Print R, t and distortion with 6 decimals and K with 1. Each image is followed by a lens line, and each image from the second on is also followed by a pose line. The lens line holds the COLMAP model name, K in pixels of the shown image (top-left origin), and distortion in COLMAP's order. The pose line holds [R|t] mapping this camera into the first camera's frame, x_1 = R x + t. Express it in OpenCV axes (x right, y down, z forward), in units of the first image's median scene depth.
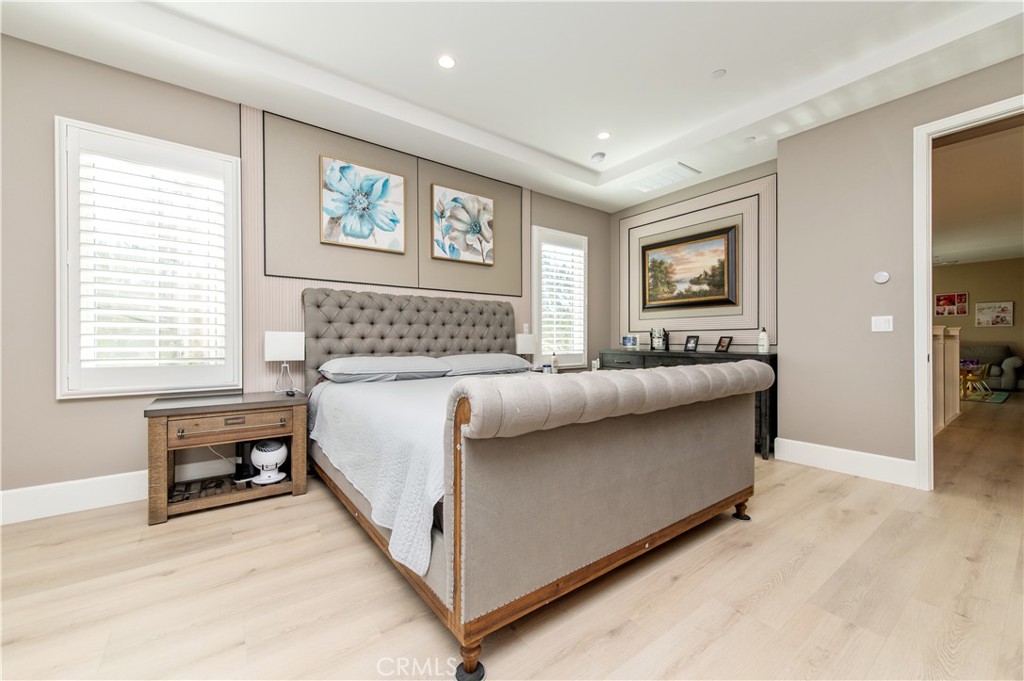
lens RADIAL K [[398.7, 0, 506.2], [0, 398.7, 340.8], [0, 0, 1]] dist [0.010748, -0.002289]
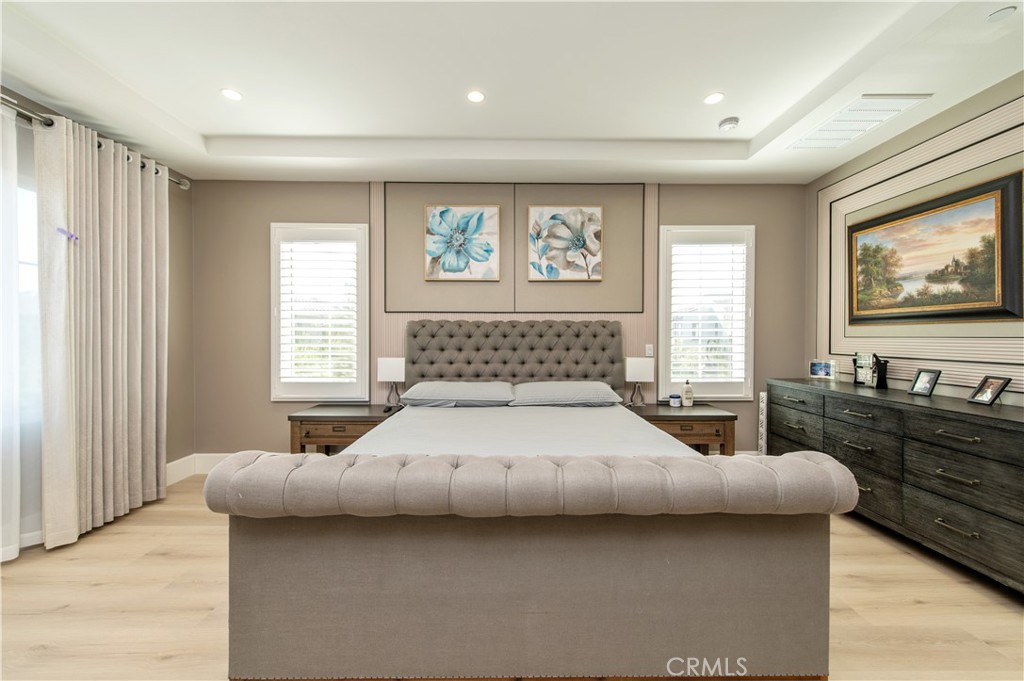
lens RADIAL K [[398.7, 0, 517.7], [0, 398.7, 339.7], [0, 0, 1]] dist [0.010748, -0.002289]
pose [[0.809923, 0.007706, -0.586485, 0.376839], [-0.001354, 0.999936, 0.011267, -0.072832], [0.586534, -0.008331, 0.809882, 0.178421]]
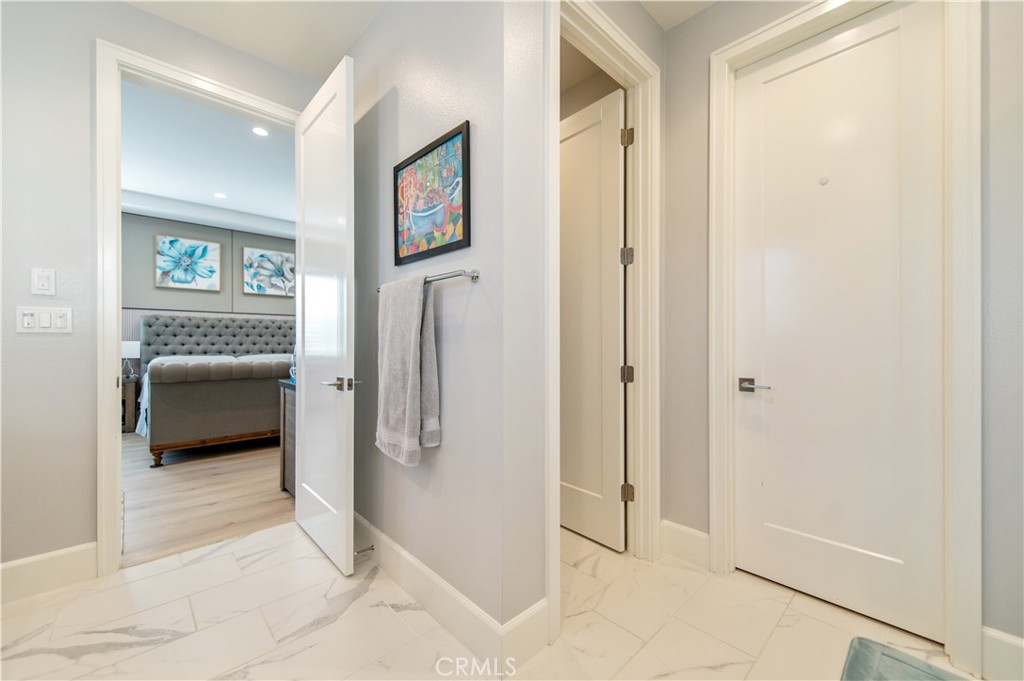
lens RADIAL K [[398.7, 0, 510.4], [0, 398.7, 342.7], [0, 0, 1]] dist [0.010748, -0.002289]
pose [[0.995358, 0.000495, 0.096242, 0.712080], [-0.000418, 1.000000, -0.000816, -0.012340], [-0.096242, 0.000772, 0.995358, -0.674669]]
